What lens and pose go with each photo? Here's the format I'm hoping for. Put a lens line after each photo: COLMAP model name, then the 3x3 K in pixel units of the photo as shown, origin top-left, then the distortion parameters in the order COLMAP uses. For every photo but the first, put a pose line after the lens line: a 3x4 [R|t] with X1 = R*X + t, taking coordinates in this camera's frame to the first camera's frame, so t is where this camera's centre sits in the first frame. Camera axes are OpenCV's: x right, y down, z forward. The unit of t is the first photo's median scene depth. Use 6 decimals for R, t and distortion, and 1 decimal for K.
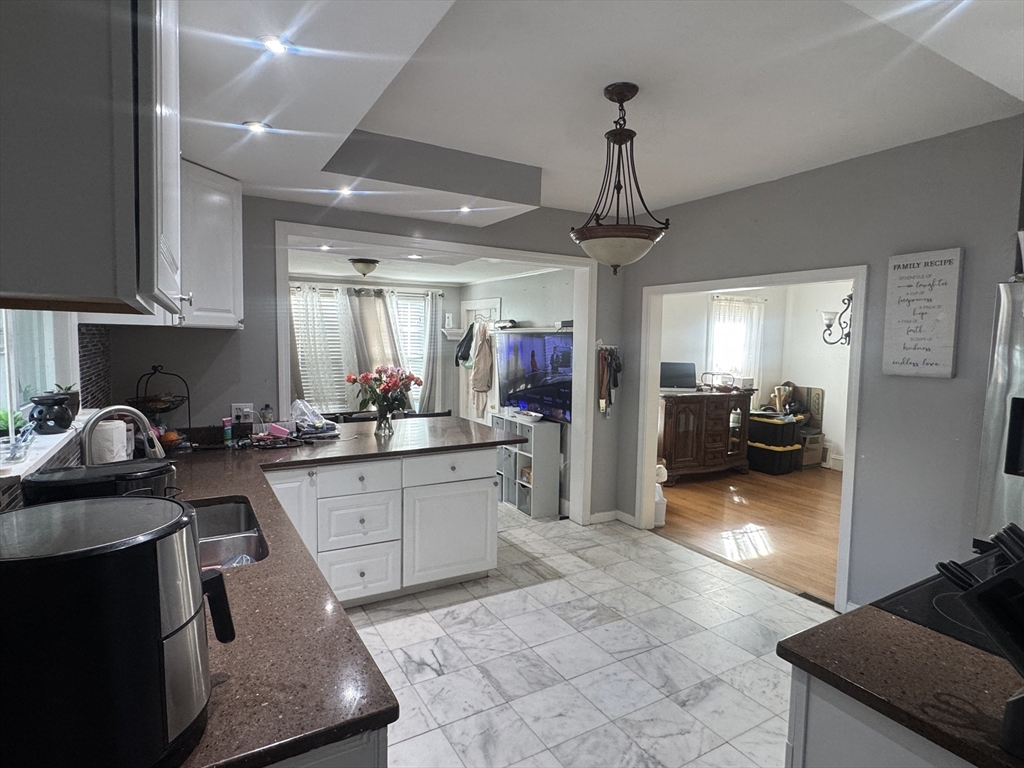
lens RADIAL K [[574.6, 0, 512.5], [0, 574.6, 385.7], [0, 0, 1]] dist [-0.002433, -0.000365]
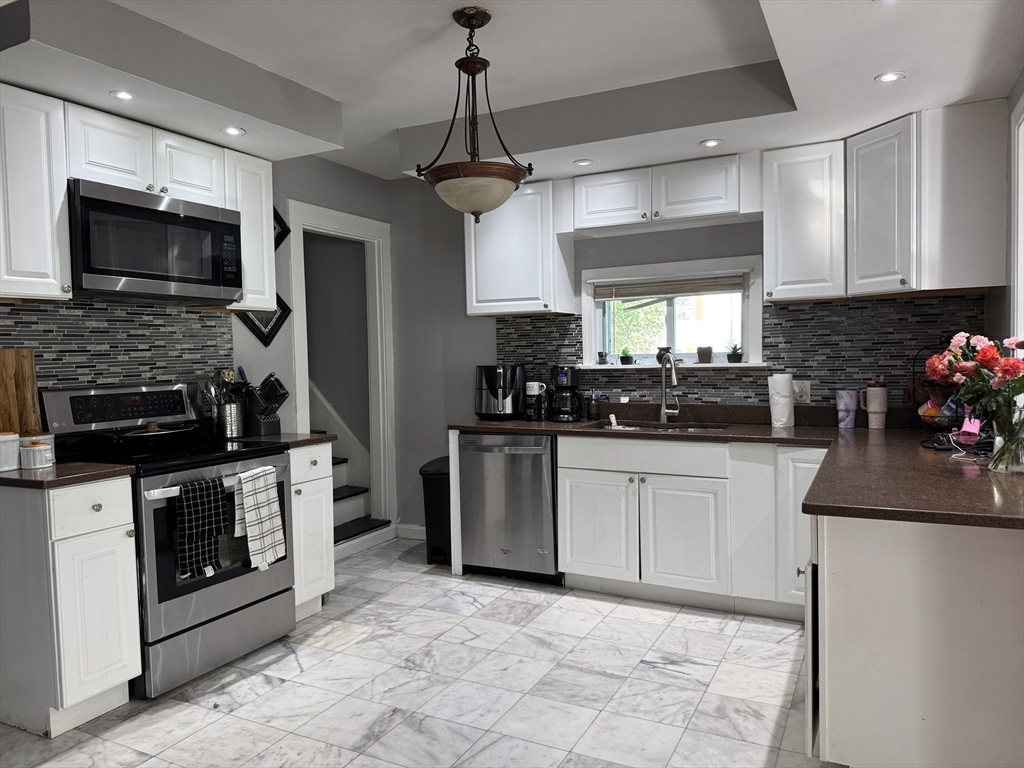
lens RADIAL K [[728.7, 0, 505.1], [0, 728.7, 380.3], [0, 0, 1]] dist [0.021742, -0.006733]
pose [[-0.851969, 0.023686, -0.523057, 0.647568], [-0.033582, 0.994448, 0.099731, -0.059902], [0.522515, 0.102533, -0.846443, 1.763581]]
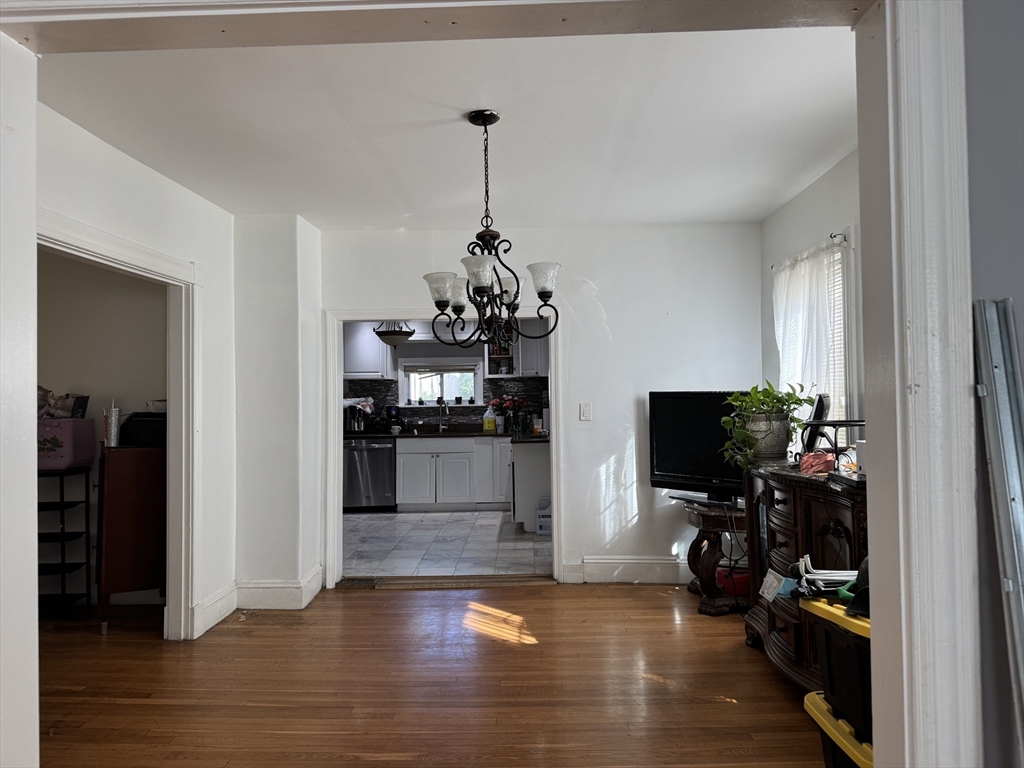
lens RADIAL K [[728.7, 0, 520.2], [0, 728.7, 383.2], [0, 0, 1]] dist [0.021742, -0.006733]
pose [[-0.530809, -0.017605, -0.847309, 2.048633], [-0.061817, 0.997925, 0.017992, -0.125366], [0.845234, 0.061928, -0.530796, 2.613579]]
